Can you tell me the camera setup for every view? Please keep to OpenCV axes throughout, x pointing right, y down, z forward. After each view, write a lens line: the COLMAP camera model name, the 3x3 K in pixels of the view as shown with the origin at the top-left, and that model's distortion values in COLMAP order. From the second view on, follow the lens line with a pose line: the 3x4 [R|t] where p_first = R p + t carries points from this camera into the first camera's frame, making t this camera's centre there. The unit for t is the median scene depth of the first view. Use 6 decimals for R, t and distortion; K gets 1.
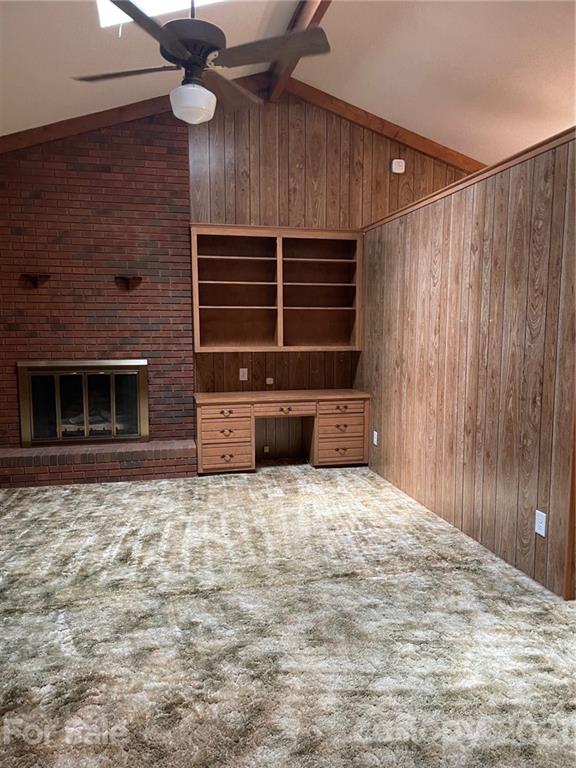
lens RADIAL K [[577.3, 0, 294.2], [0, 577.3, 392.7], [0, 0, 1]] dist [0.087982, -0.115759]
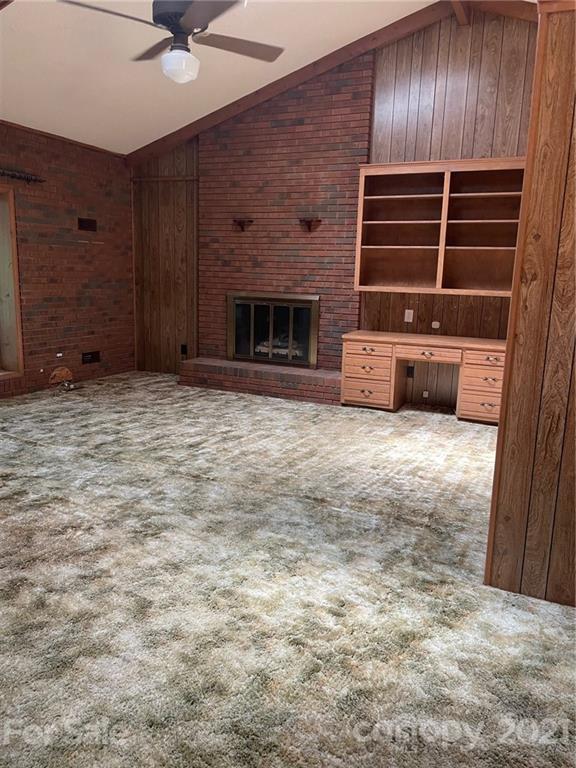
lens RADIAL K [[577.3, 0, 293.9], [0, 577.3, 378.3], [0, 0, 1]] dist [0.087982, -0.115759]
pose [[0.798083, 0.136730, -0.586829, 0.398031], [-0.100346, 0.990473, 0.094309, 0.000506], [0.594133, -0.016381, 0.804200, 0.083610]]
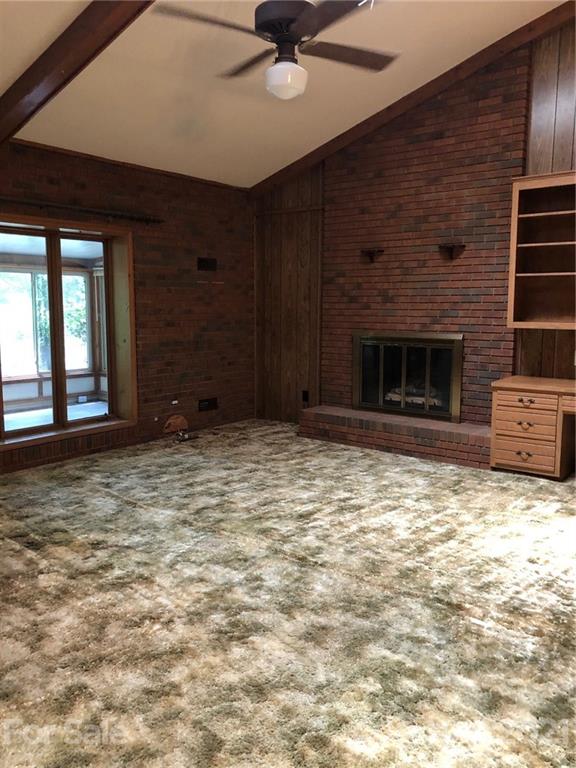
lens RADIAL K [[627.3, 0, 286.5], [0, 627.3, 379.3], [0, 0, 1]] dist [0.041925, -0.044968]
pose [[0.630992, 0.100730, -0.769222, 0.364808], [-0.091212, 0.994290, 0.055381, -0.016166], [0.770409, 0.035217, 0.636577, 0.157179]]
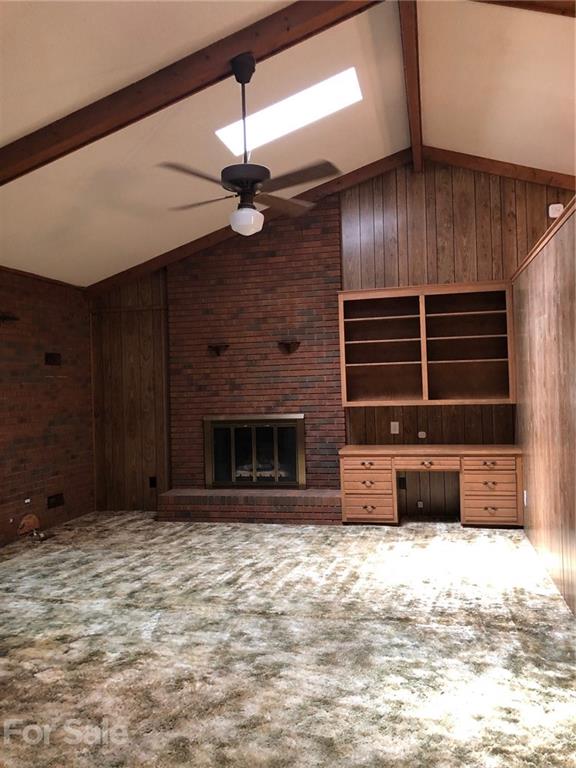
lens RADIAL K [[627.3, 0, 290.4], [0, 627.3, 374.4], [0, 0, 1]] dist [0.041925, -0.044968]
pose [[0.898853, -0.032429, -0.437049, 0.262261], [-0.019740, 0.993251, -0.114297, 0.005369], [0.437806, 0.111363, 0.892146, -0.092825]]
